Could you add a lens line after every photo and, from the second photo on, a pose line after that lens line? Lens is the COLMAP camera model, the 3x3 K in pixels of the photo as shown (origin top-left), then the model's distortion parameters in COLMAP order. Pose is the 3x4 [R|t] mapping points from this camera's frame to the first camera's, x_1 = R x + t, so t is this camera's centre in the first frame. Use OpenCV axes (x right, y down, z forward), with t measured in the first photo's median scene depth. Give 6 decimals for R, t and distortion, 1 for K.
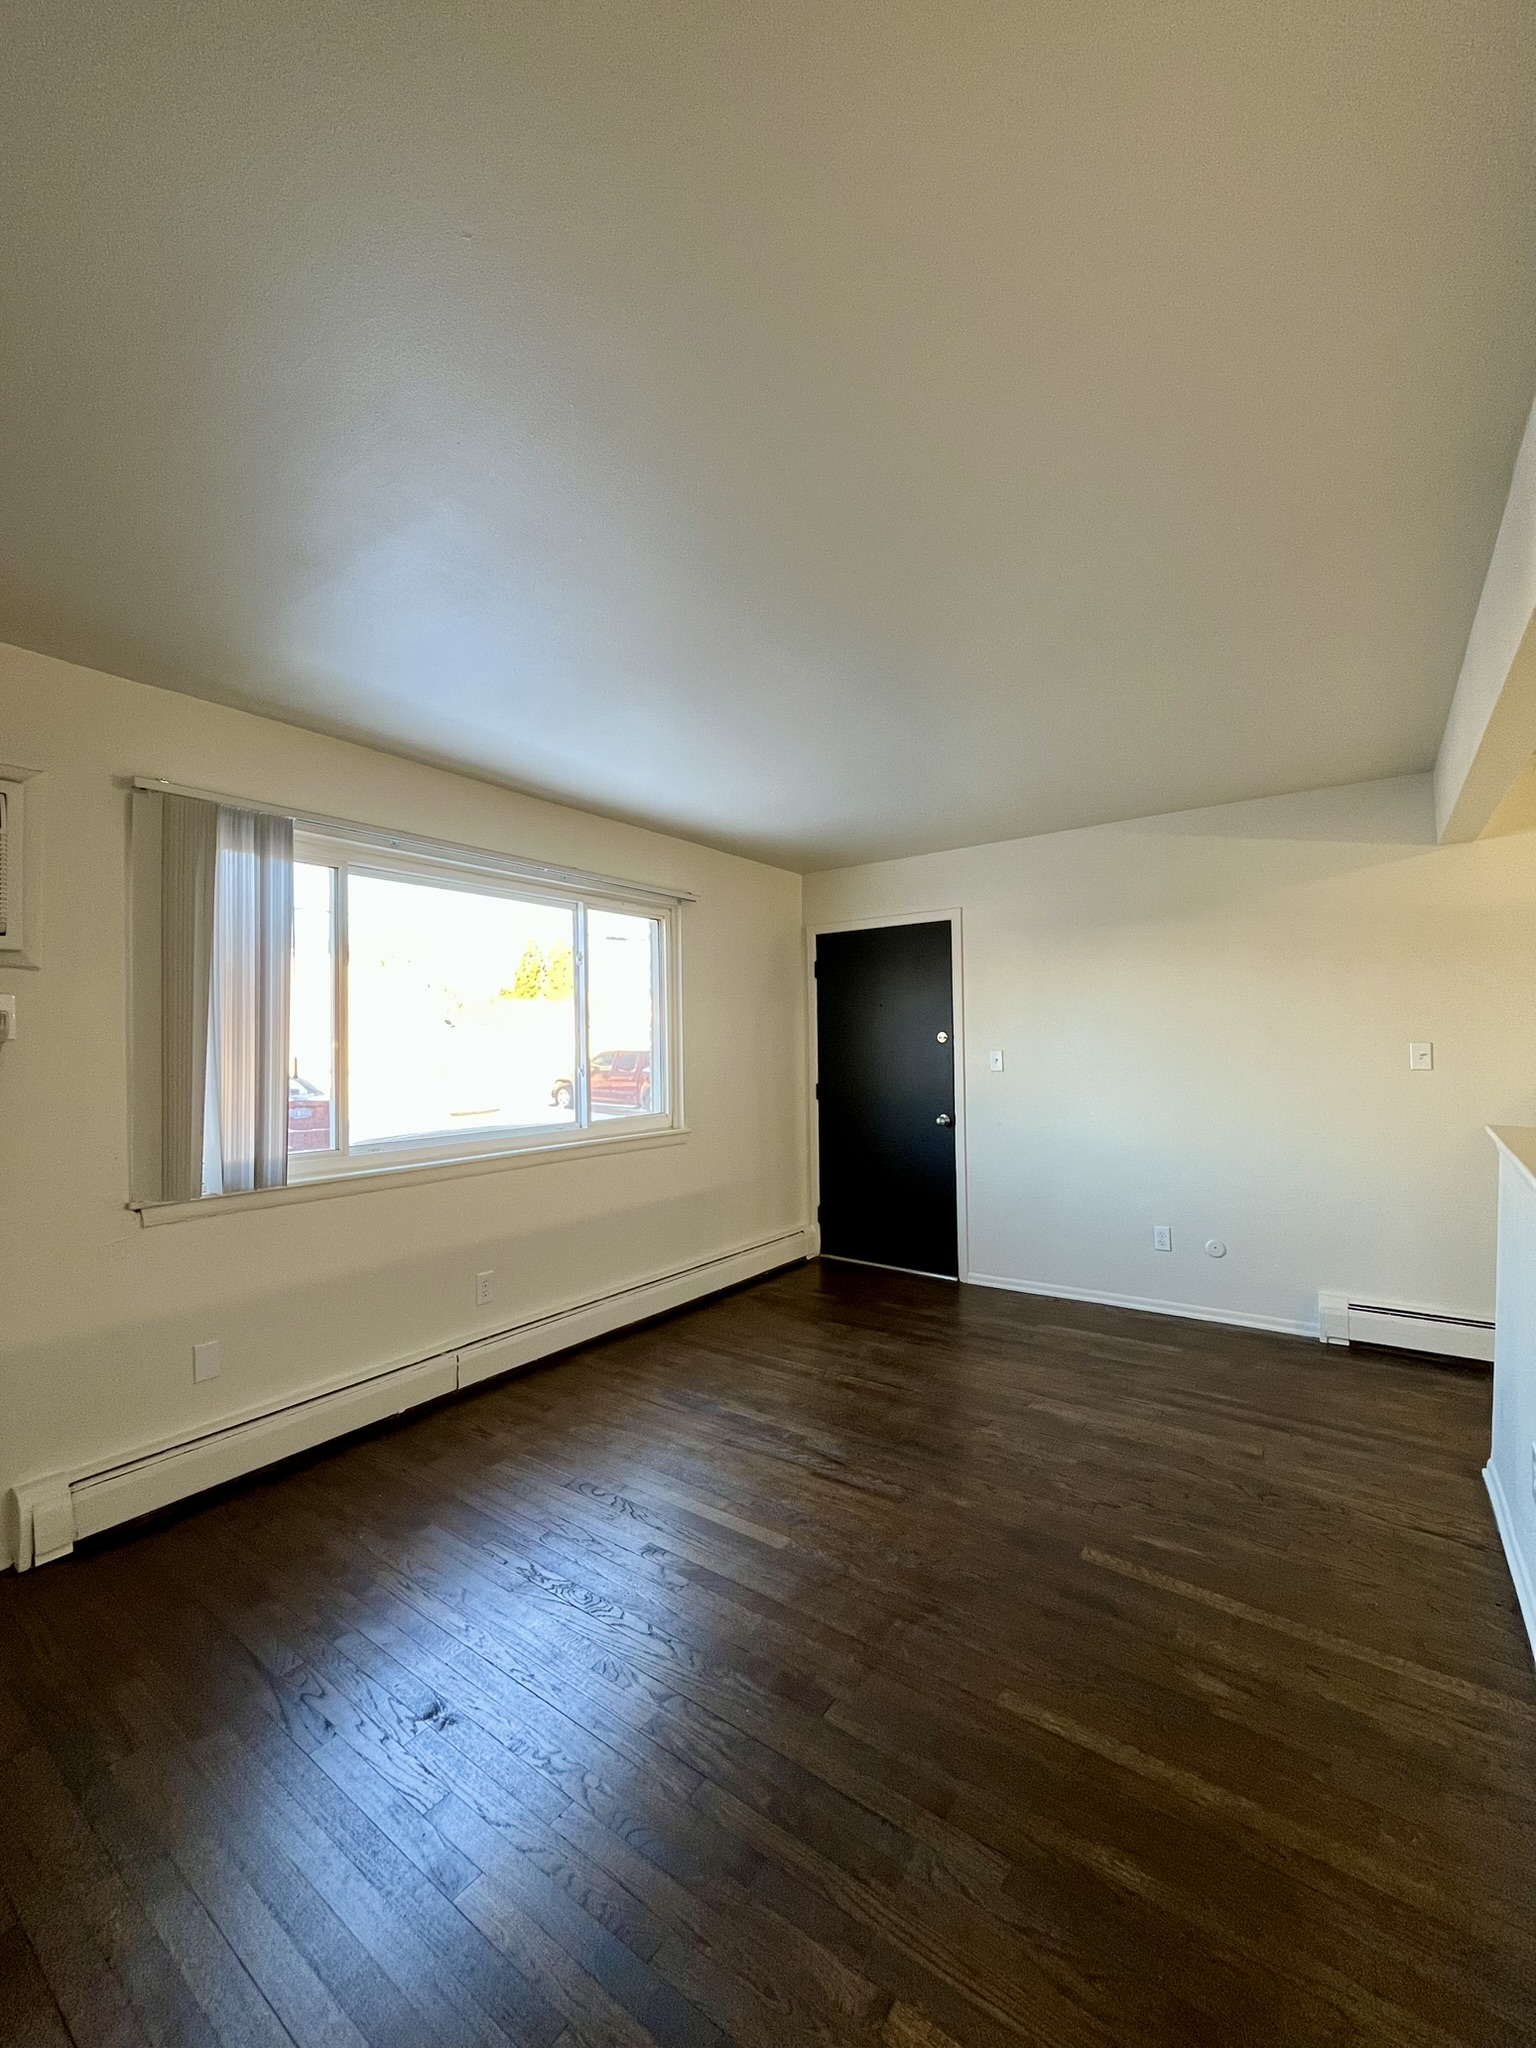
lens RADIAL K [[829.8, 0, 768.0], [0, 829.8, 1024.0], [0, 0, 1]] dist [0.024521, -0.000127]
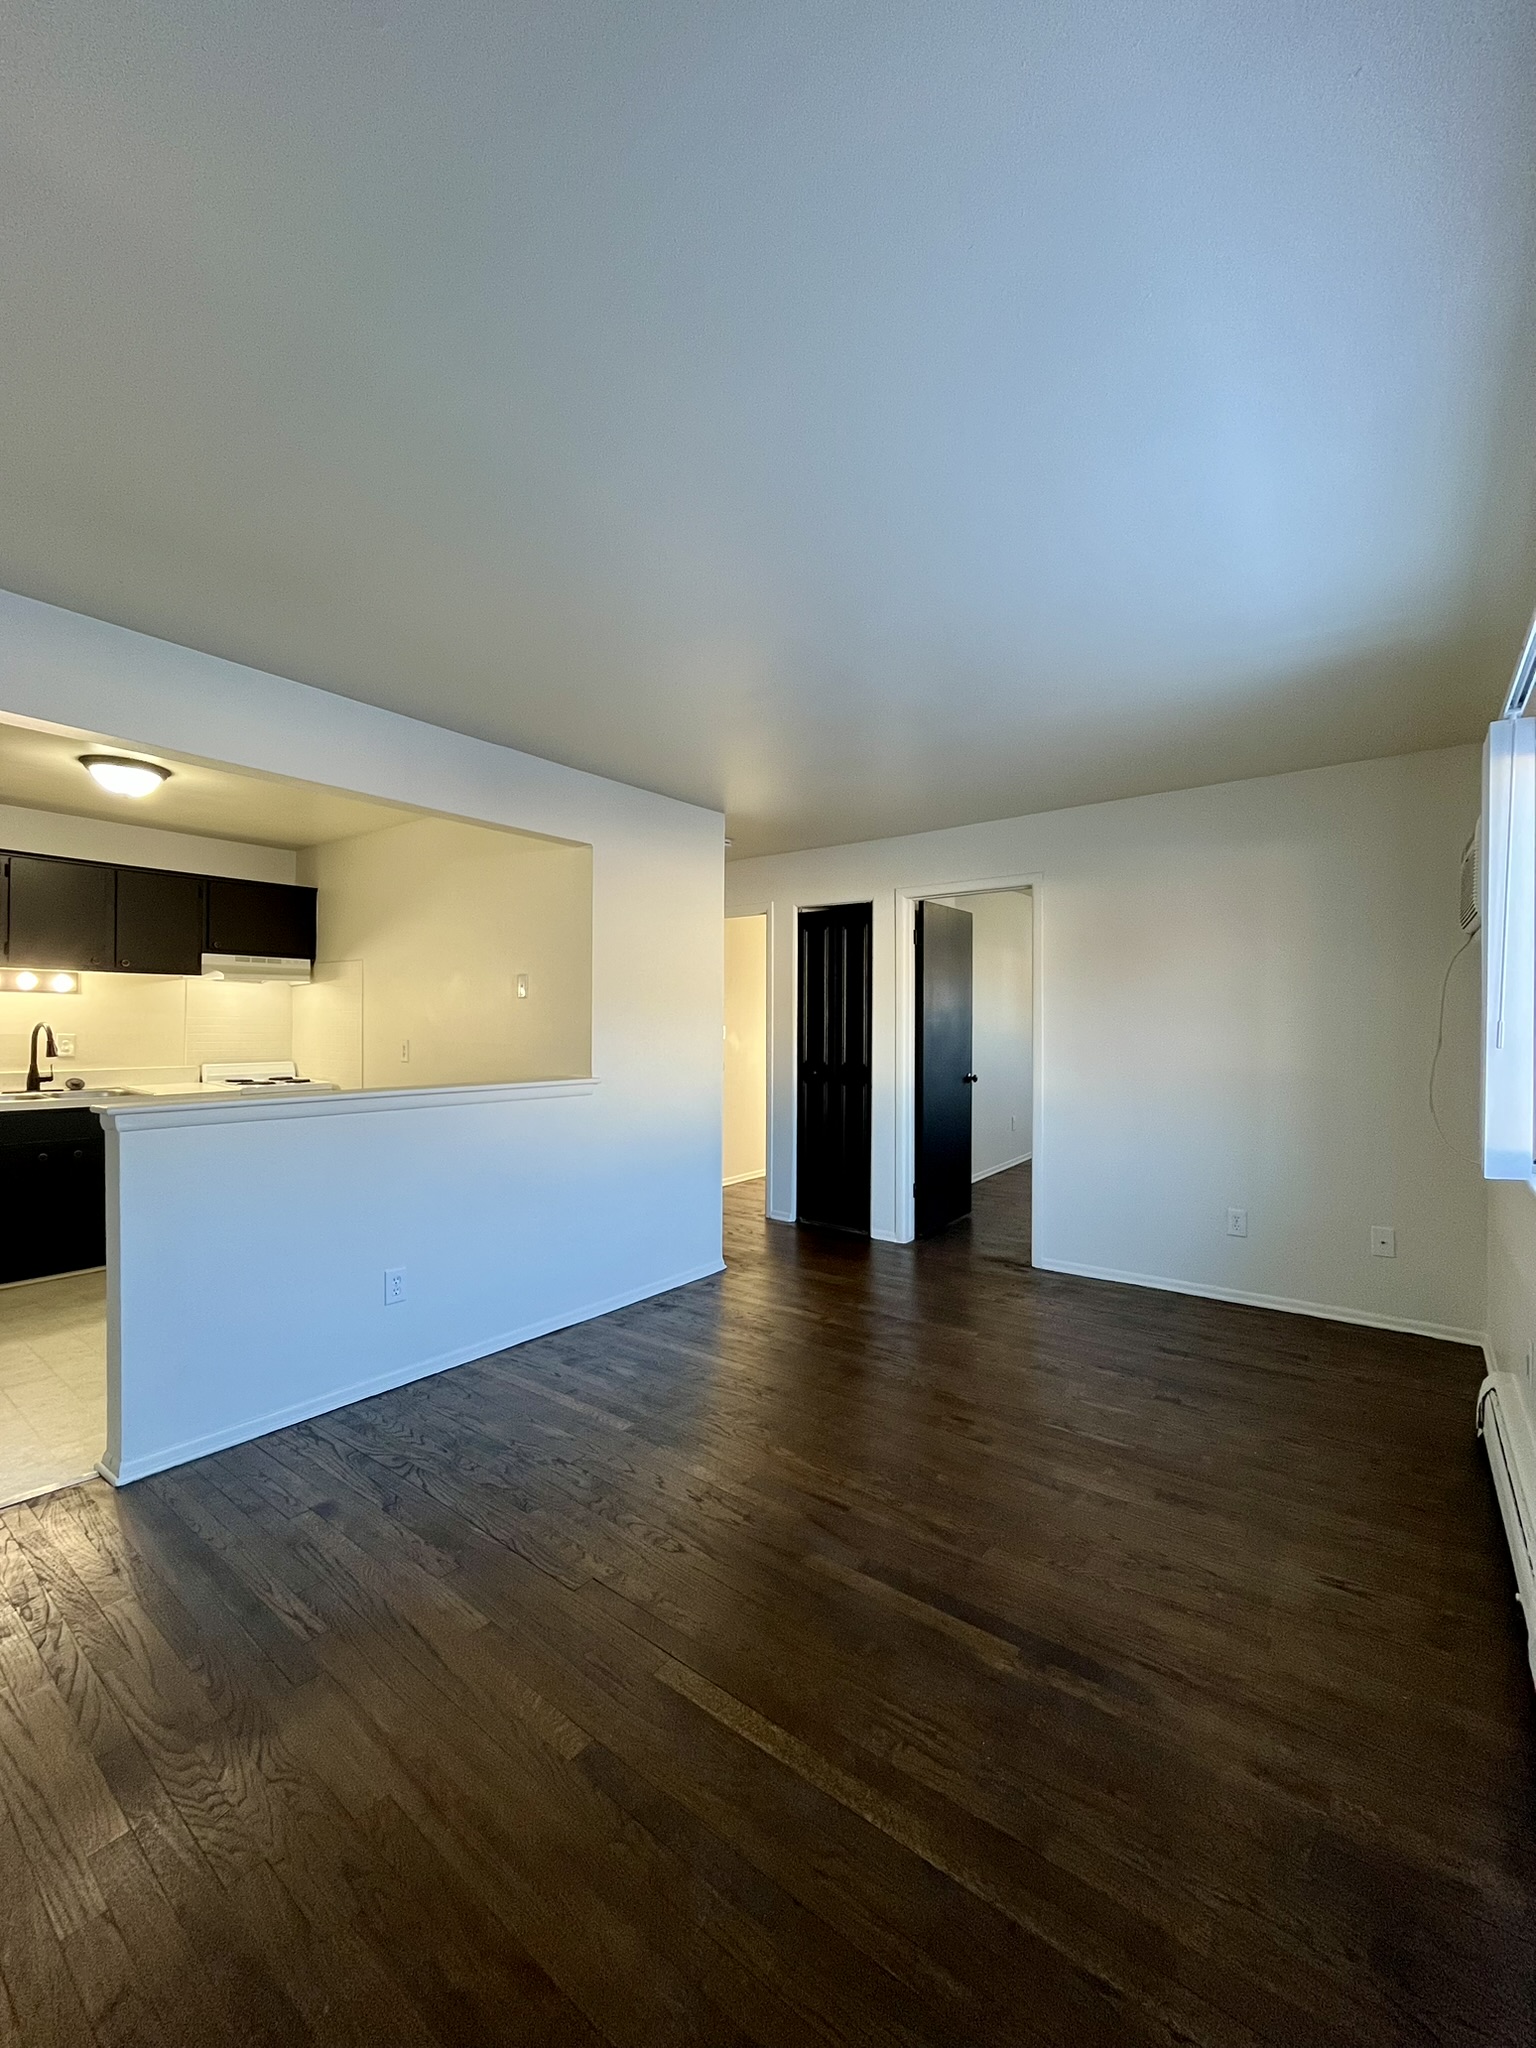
lens RADIAL K [[829.8, 0, 768.0], [0, 829.8, 1024.0], [0, 0, 1]] dist [0.024521, -0.000127]
pose [[-0.999257, 0.009935, 0.037238, 0.095777], [0.009275, 0.999797, -0.017861, 0.048642], [-0.037408, -0.017502, -0.999147, 1.832224]]
